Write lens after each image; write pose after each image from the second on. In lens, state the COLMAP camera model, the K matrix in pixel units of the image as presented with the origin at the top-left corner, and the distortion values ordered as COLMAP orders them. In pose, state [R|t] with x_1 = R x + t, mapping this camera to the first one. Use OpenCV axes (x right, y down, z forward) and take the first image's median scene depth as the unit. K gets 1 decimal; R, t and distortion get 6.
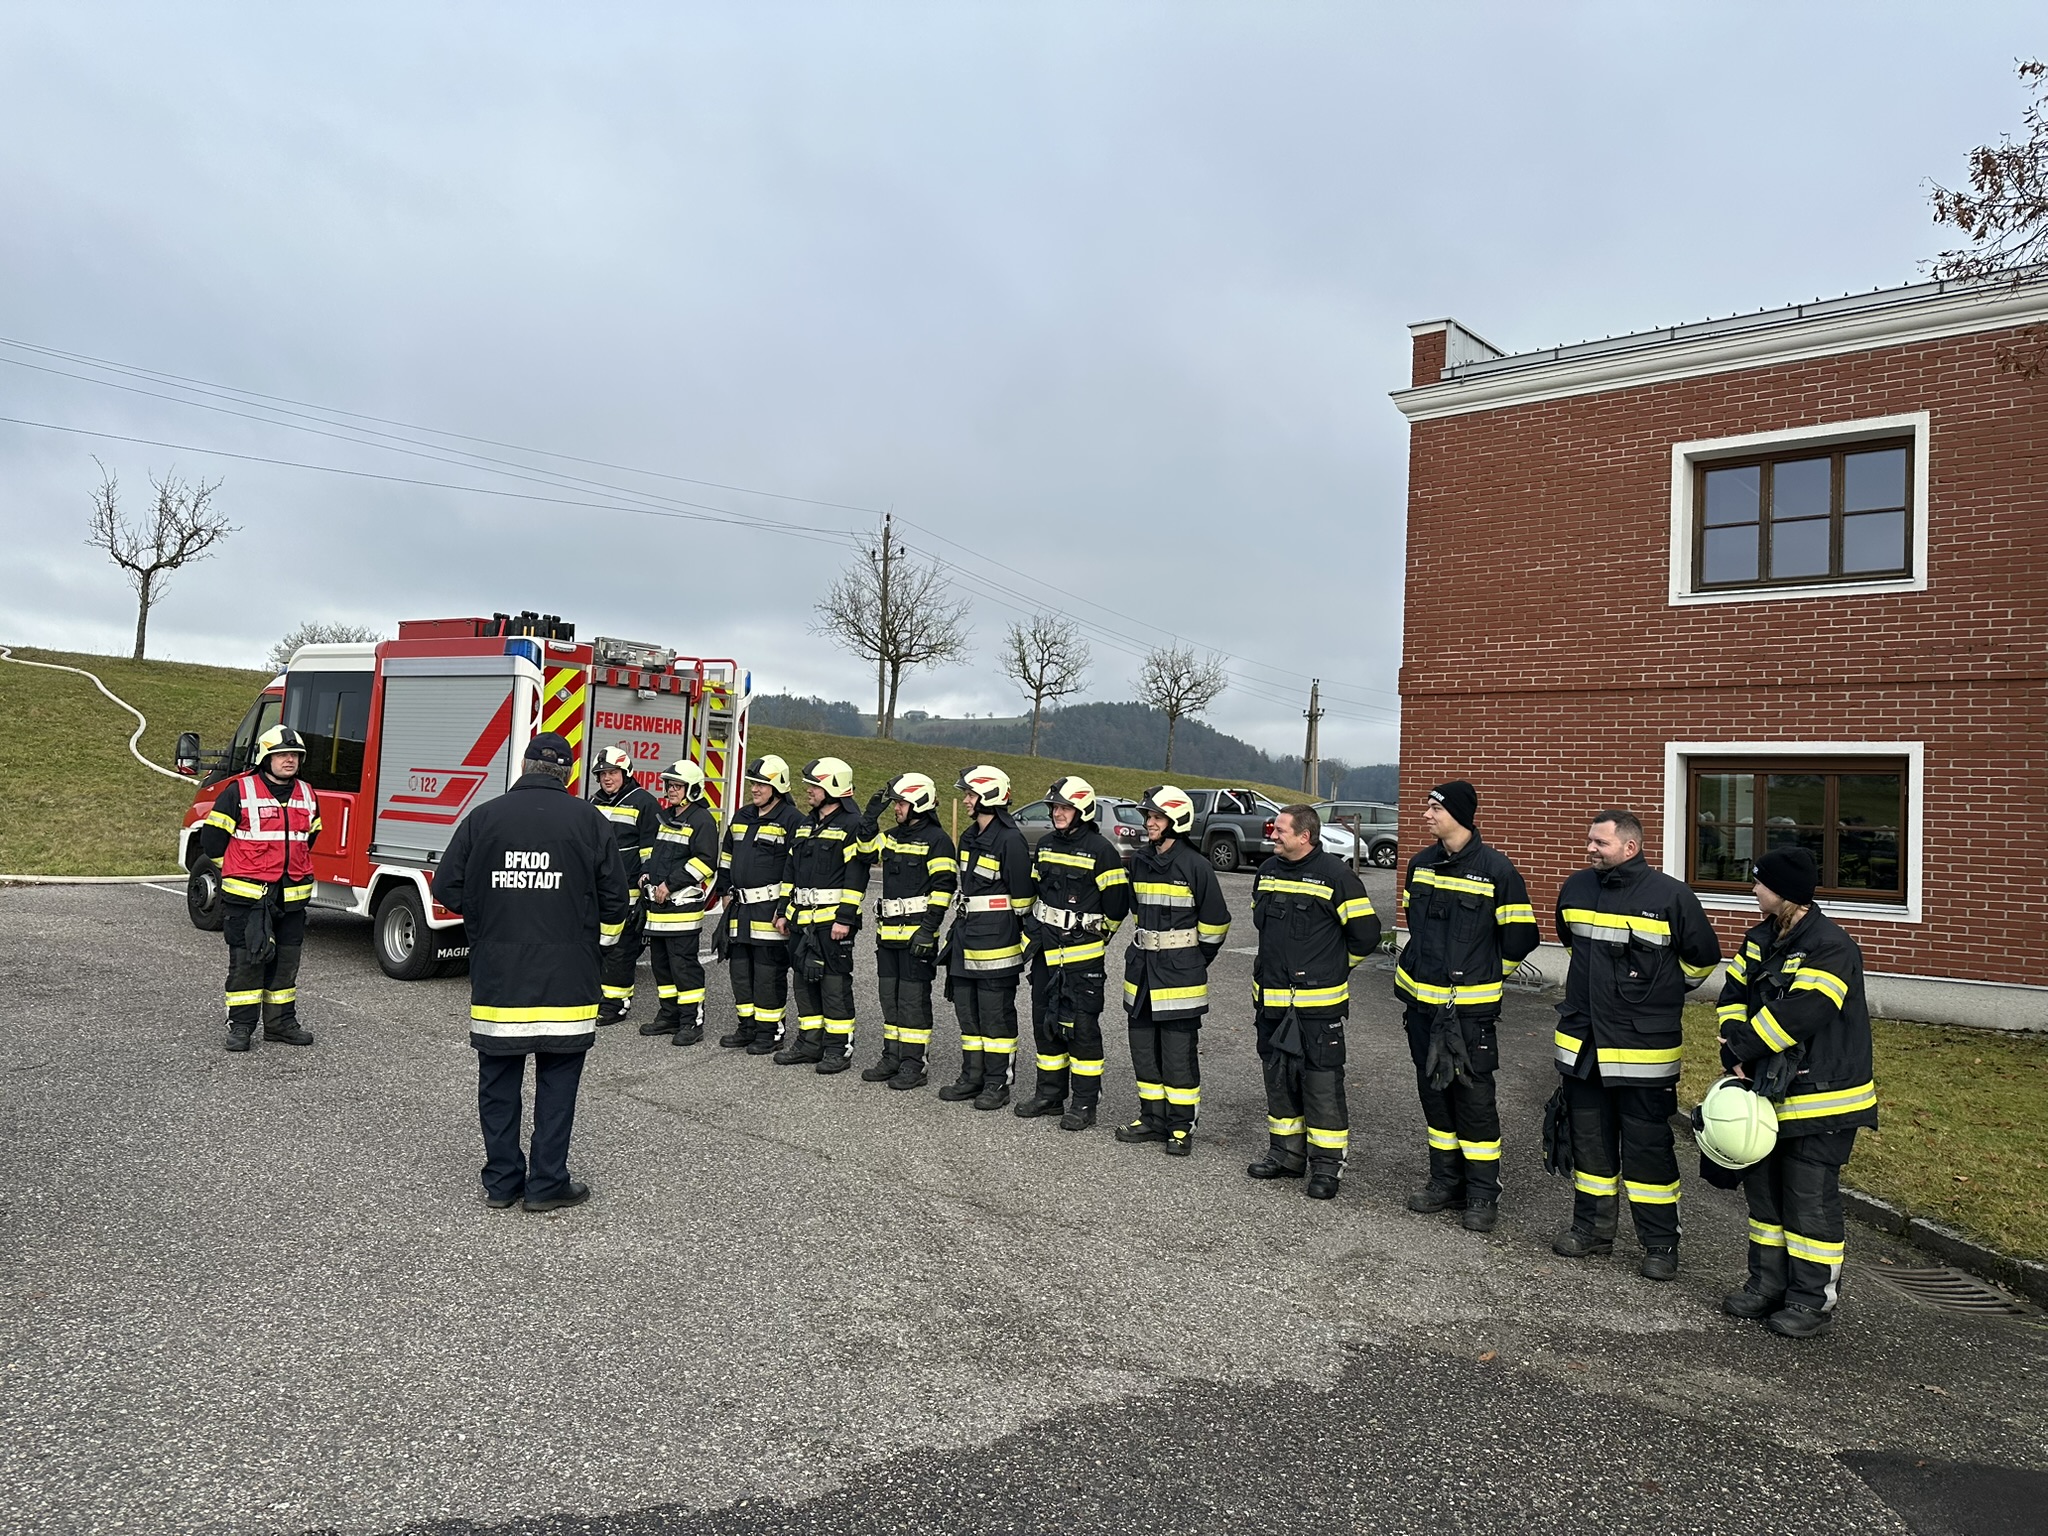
lens RADIAL K [[1405.9, 0, 995.2], [0, 1405.9, 750.7], [0, 0, 1]] dist [0.061001, -0.097023]
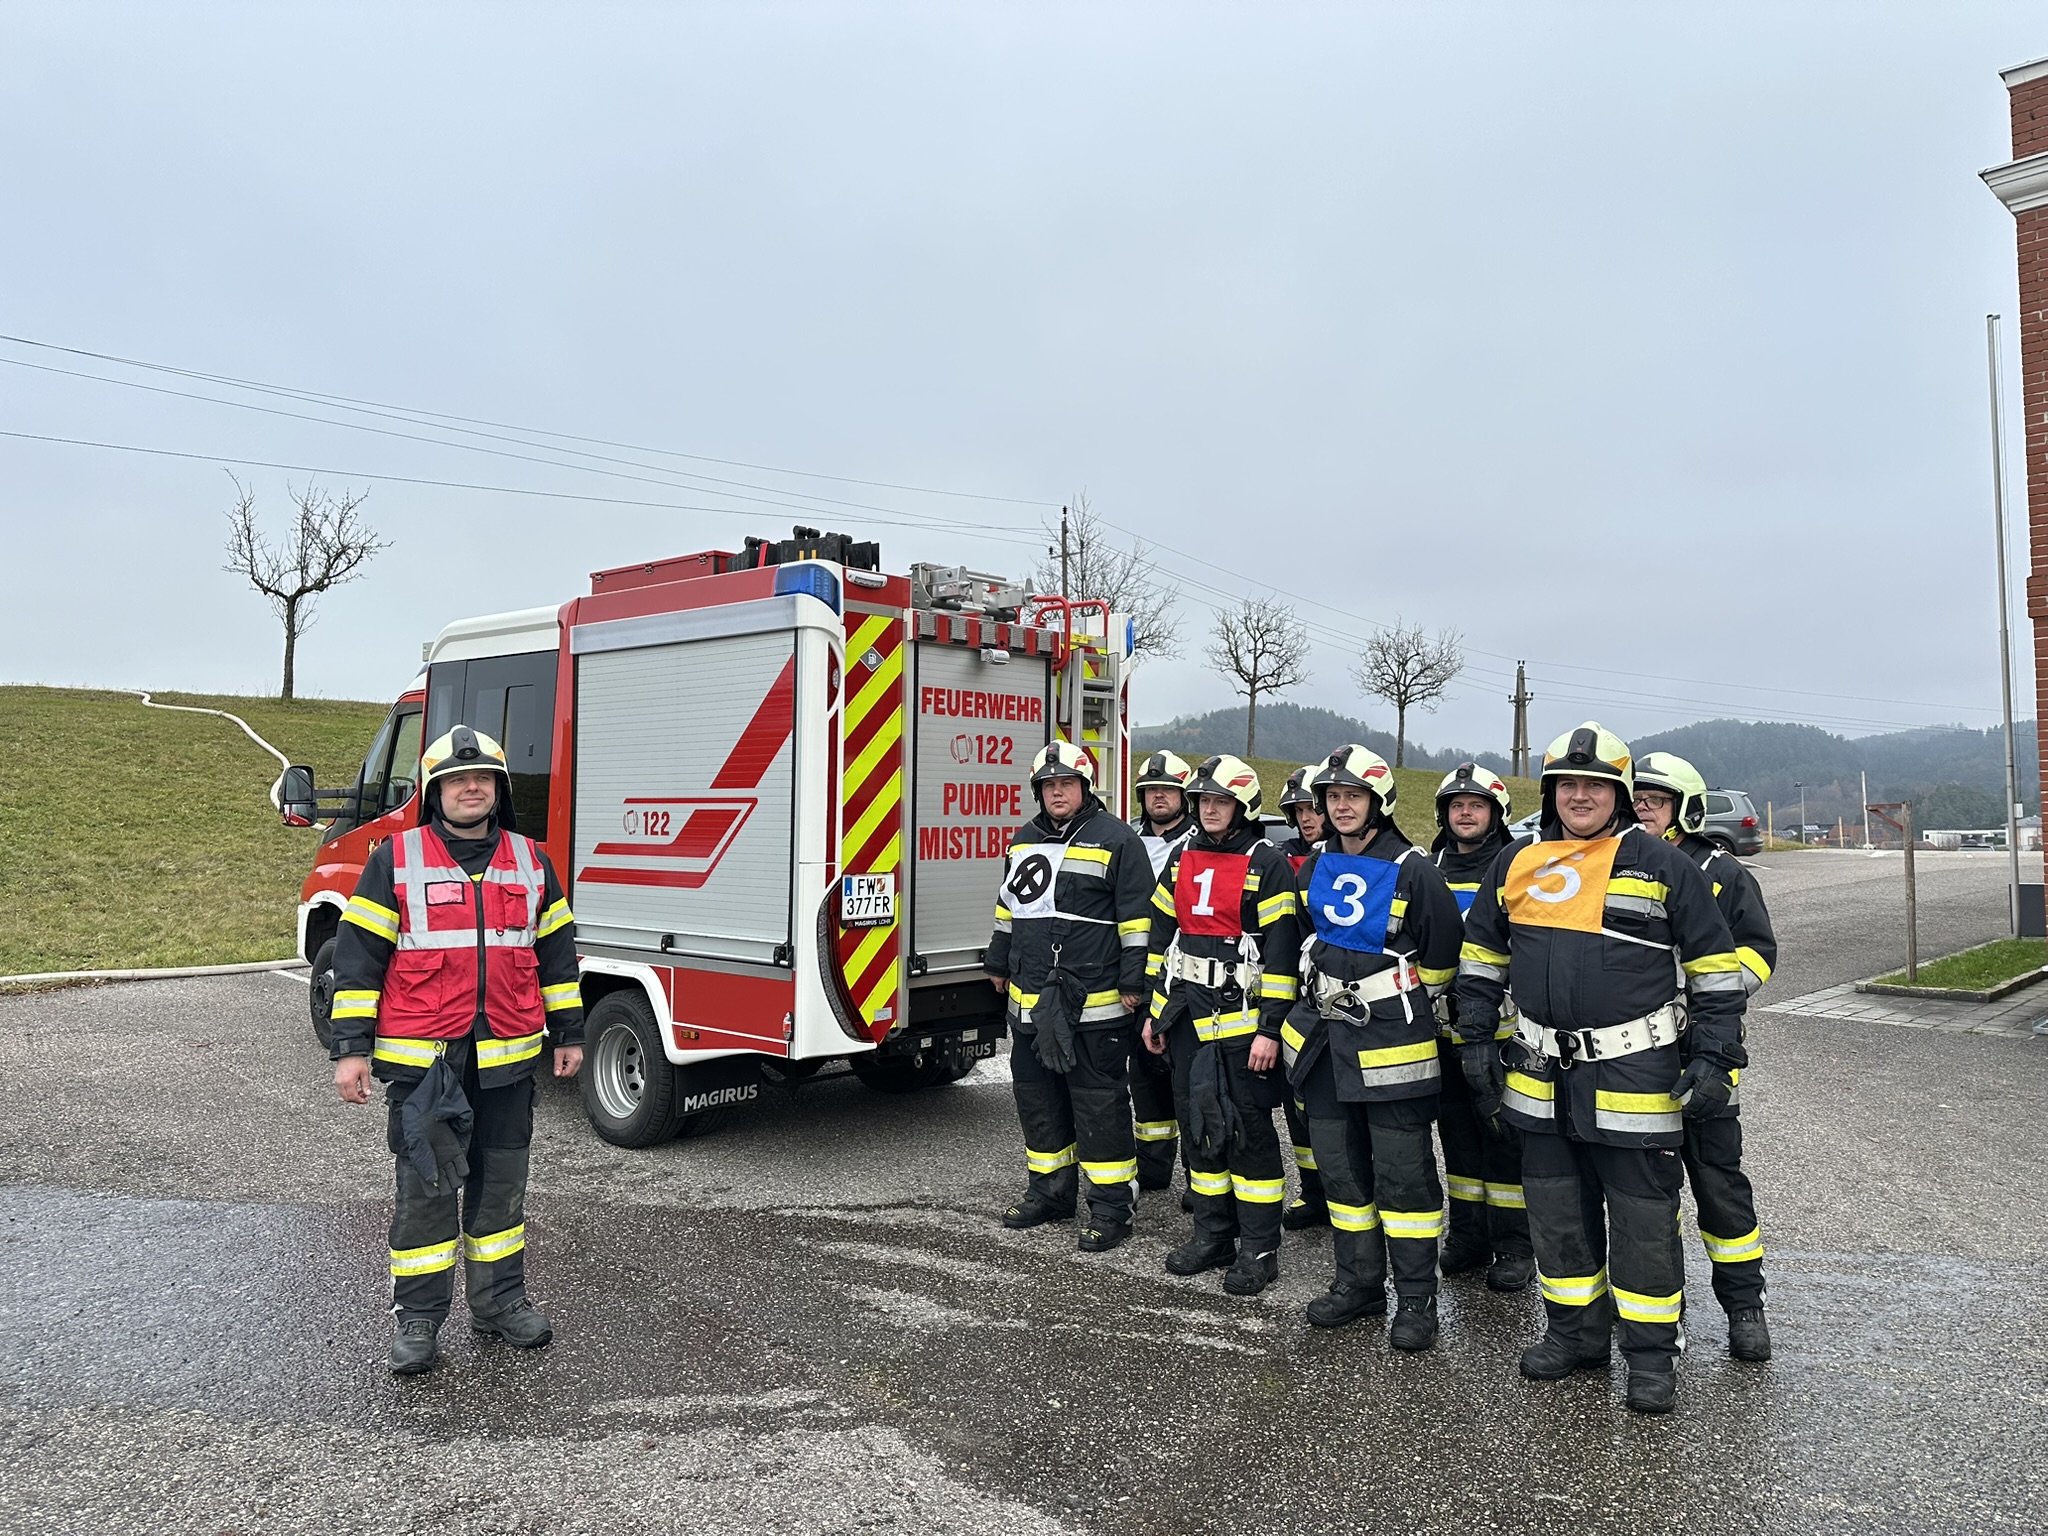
lens RADIAL K [[1405.9, 0, 995.2], [0, 1405.9, 750.7], [0, 0, 1]] dist [0.061001, -0.097023]
pose [[0.993320, -0.054146, -0.101895, -0.160404], [0.053159, 0.998509, -0.012383, 0.006628], [0.102414, 0.006884, 0.994718, 0.344764]]
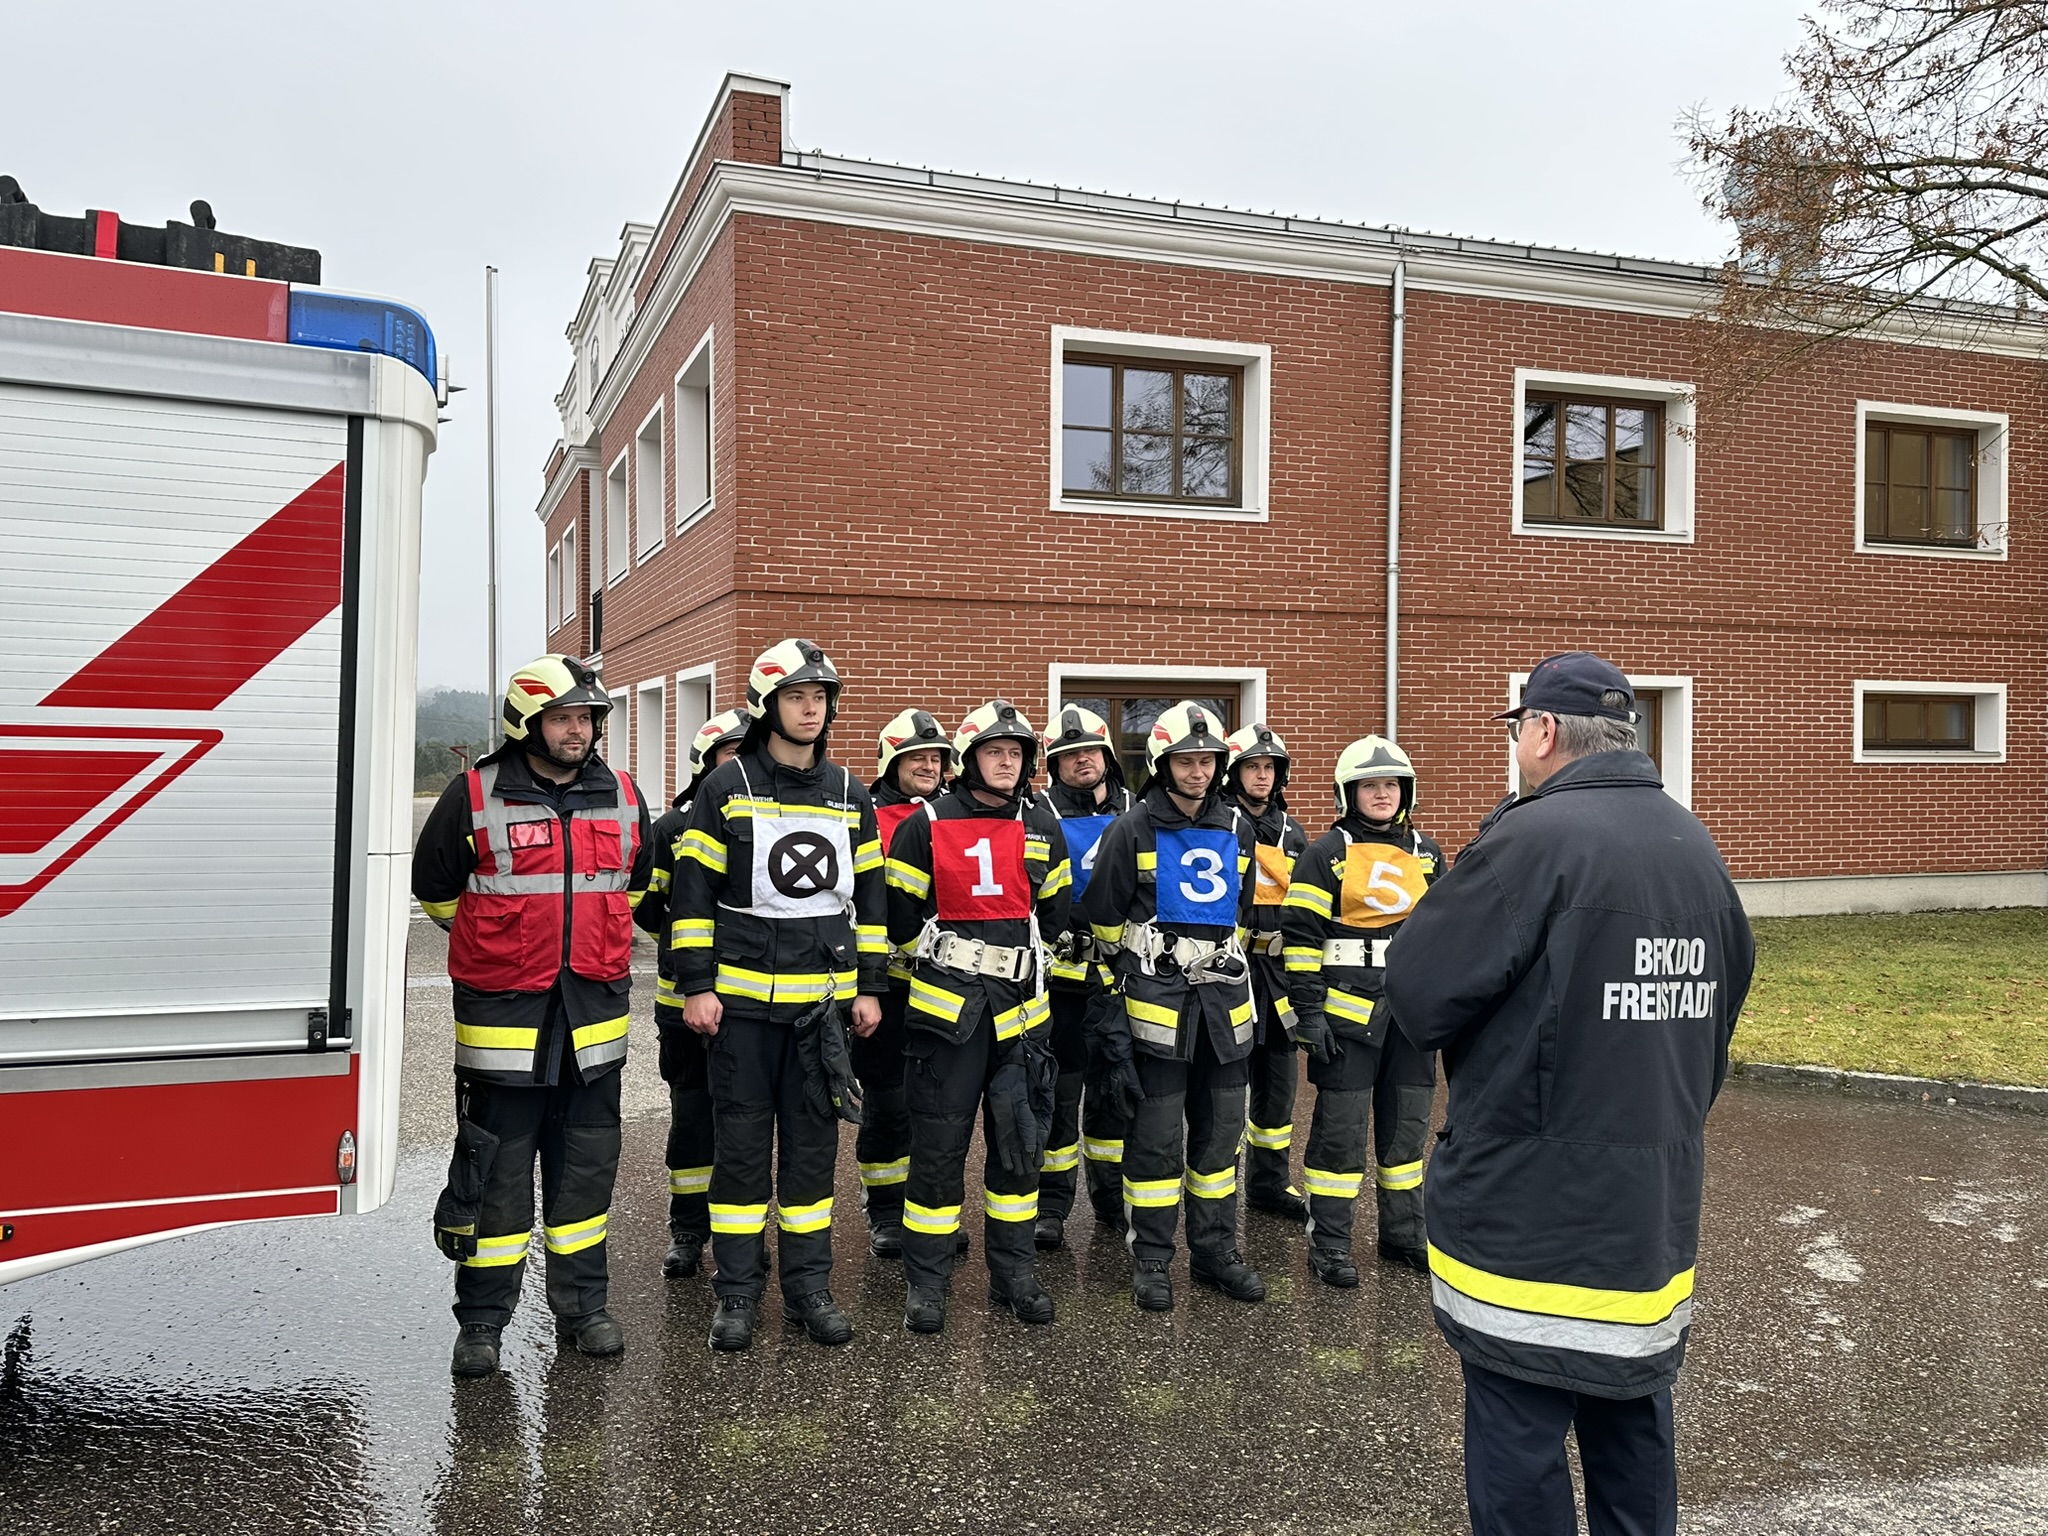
lens RADIAL K [[1595.2, 0, 1006.8], [0, 1595.2, 770.3], [0, 0, 1]] dist [0.098672, -0.002064]
pose [[0.490813, -0.046349, 0.870031, -0.453087], [-0.020398, 0.997699, 0.064658, -0.003403], [-0.871026, -0.049482, 0.488738, 0.559476]]
